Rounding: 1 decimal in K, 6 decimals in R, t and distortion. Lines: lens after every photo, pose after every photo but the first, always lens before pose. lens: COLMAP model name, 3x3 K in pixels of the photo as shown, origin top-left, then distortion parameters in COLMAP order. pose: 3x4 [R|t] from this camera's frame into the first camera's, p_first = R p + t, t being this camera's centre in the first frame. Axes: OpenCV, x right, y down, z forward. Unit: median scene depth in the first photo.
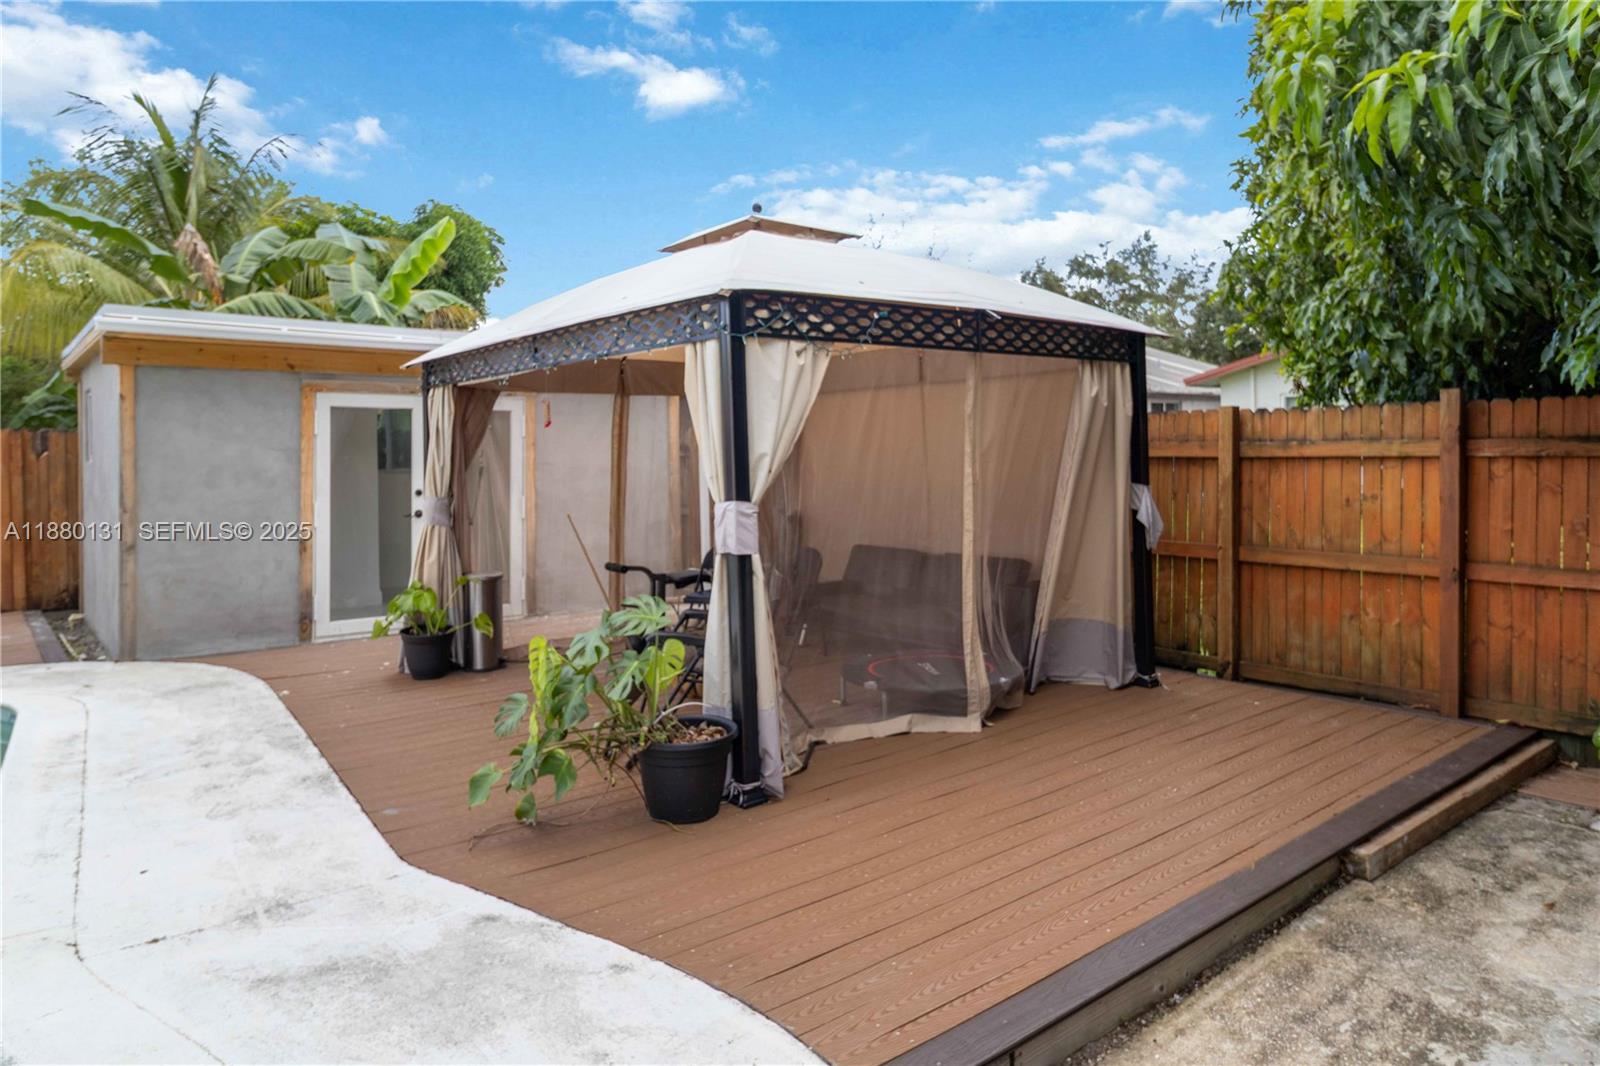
lens RADIAL K [[1016.2, 0, 763.2], [0, 1016.2, 465.0], [0, 0, 1]] dist [0.001957, 0.001888]
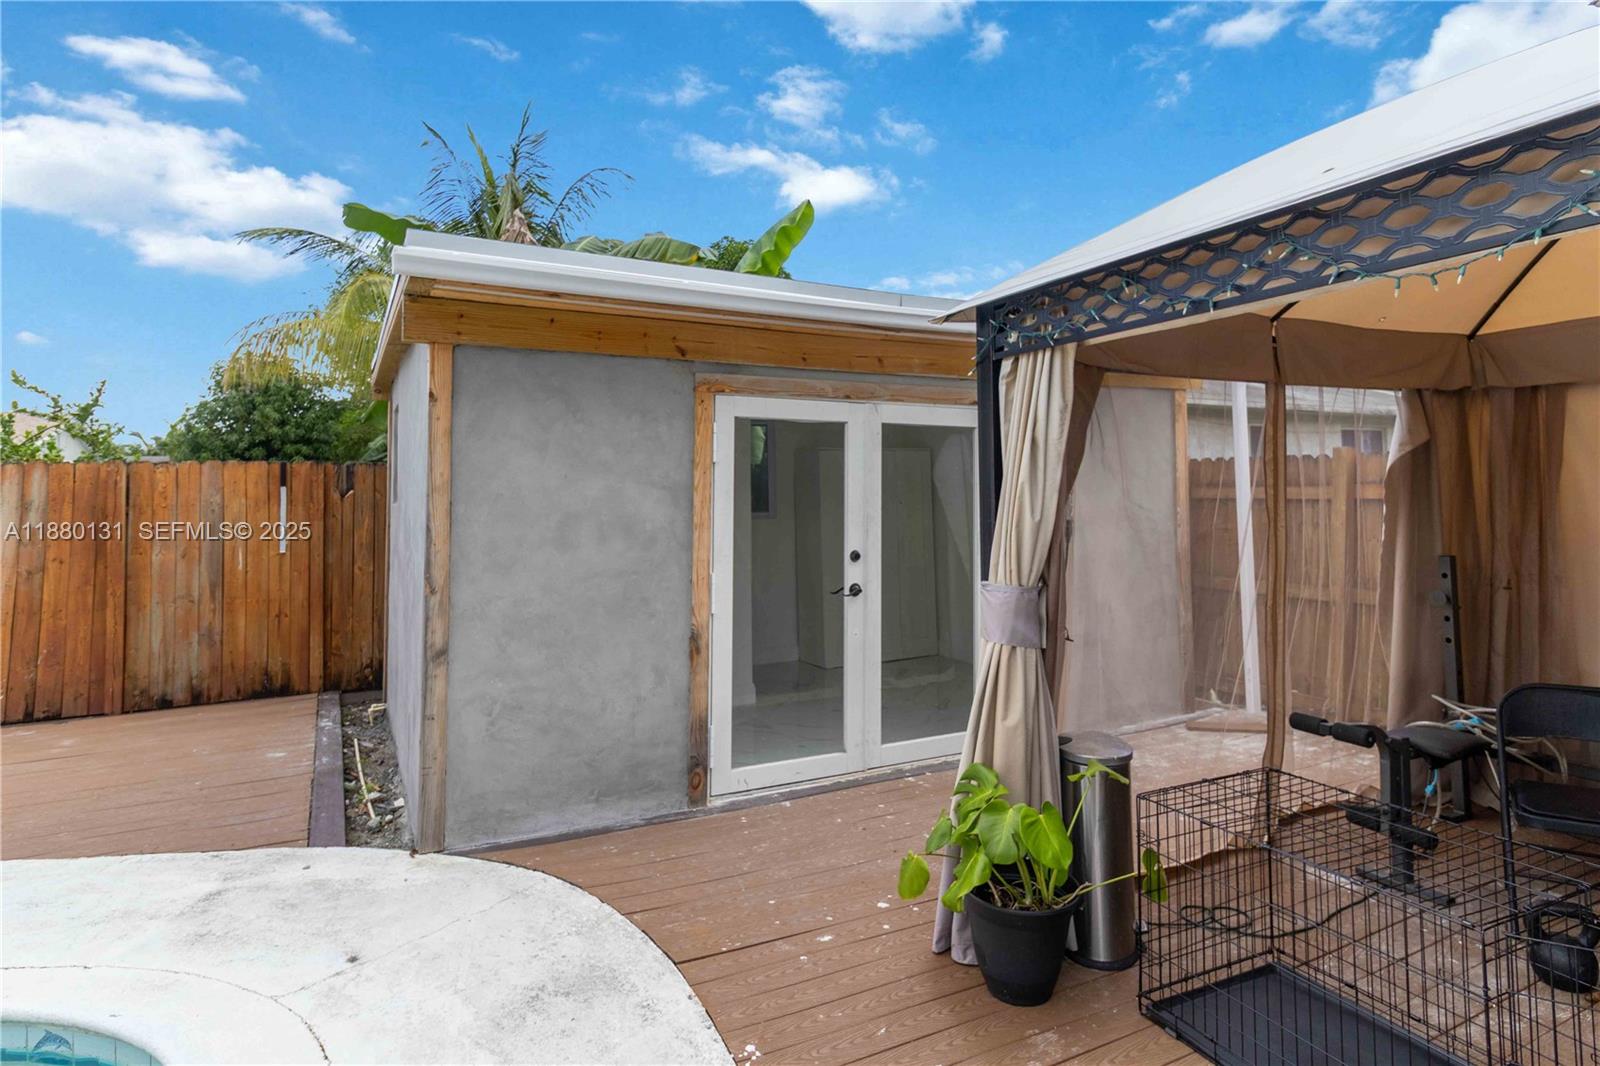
lens RADIAL K [[892.1, 0, 758.5], [0, 892.1, 461.5], [0, 0, 1]] dist [0.001423, -0.000658]
pose [[0.975081, -0.005253, -0.221789, -0.376320], [-0.005047, 0.998936, -0.045845, -0.007488], [0.221794, 0.045822, 0.974016, 0.613215]]
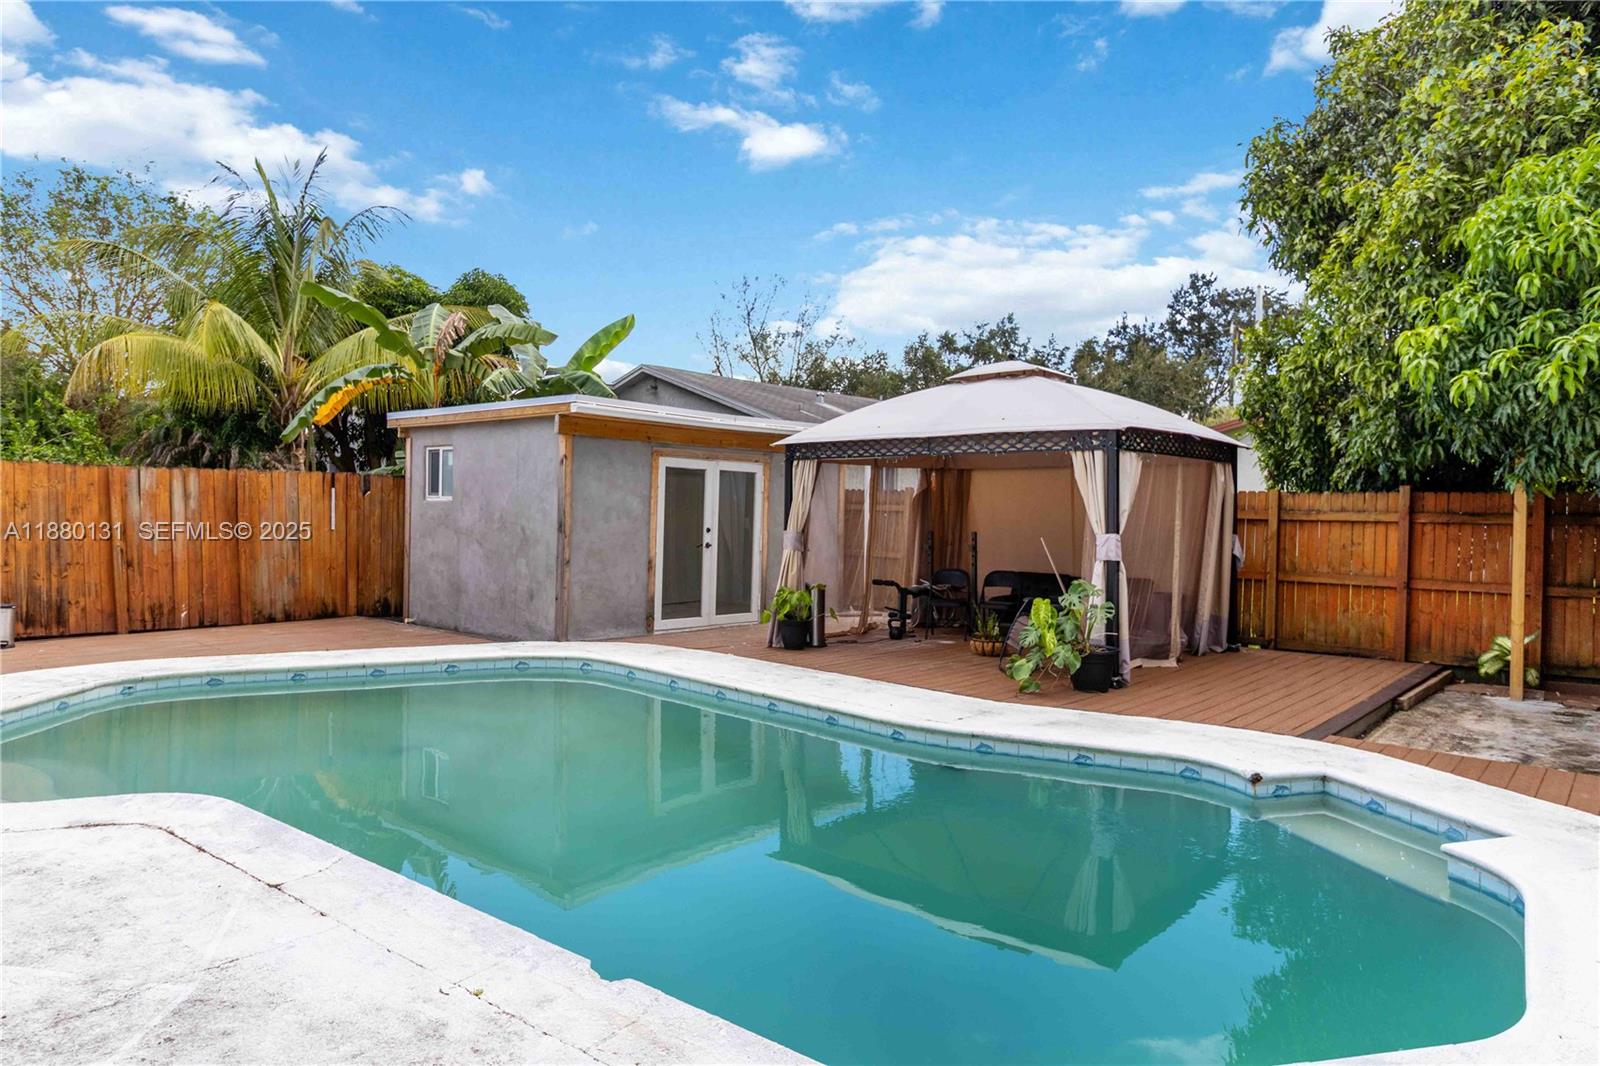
lens RADIAL K [[1016.2, 0, 801.0], [0, 1016.2, 536.0], [0, 0, 1]] dist [0.001957, 0.001888]
pose [[0.982512, 0.024132, 0.184628, -0.645417], [-0.026588, 0.999588, 0.010838, 0.022962], [-0.184290, -0.015558, 0.982749, -0.536612]]
